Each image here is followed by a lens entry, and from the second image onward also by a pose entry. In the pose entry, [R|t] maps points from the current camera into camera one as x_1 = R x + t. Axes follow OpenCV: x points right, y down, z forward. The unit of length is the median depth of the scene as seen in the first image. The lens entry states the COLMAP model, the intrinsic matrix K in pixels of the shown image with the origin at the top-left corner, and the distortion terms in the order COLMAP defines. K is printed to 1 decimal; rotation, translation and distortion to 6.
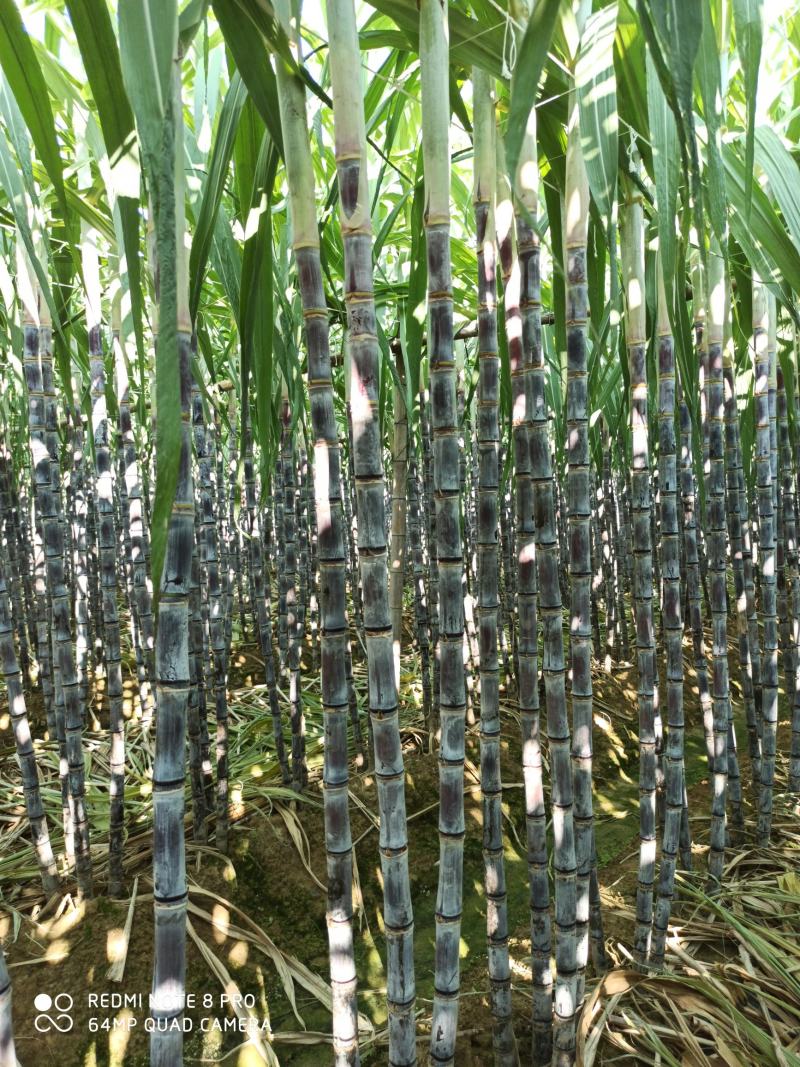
lens RADIAL K [[735.8, 0, 400.0], [0, 735.8, 533.5], [0, 0, 1]] dist [0.004206, -0.000621]
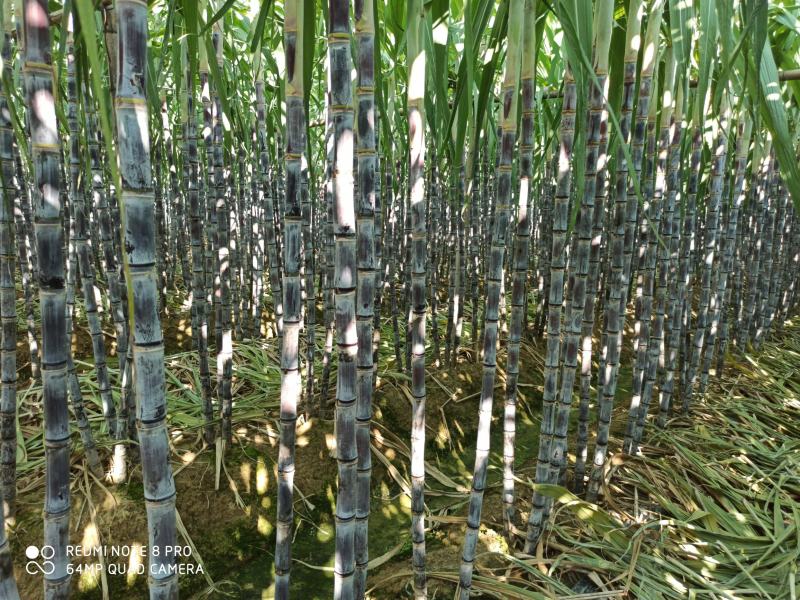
lens RADIAL K [[551.7, 0, 400.0], [0, 551.7, 300.0], [0, 0, 1]] dist [0.004206, -0.000621]
pose [[0.997919, 0.063335, 0.012064, -0.250683], [-0.064369, 0.989358, 0.130486, 0.020097], [-0.003671, -0.130991, 0.991377, -0.312484]]
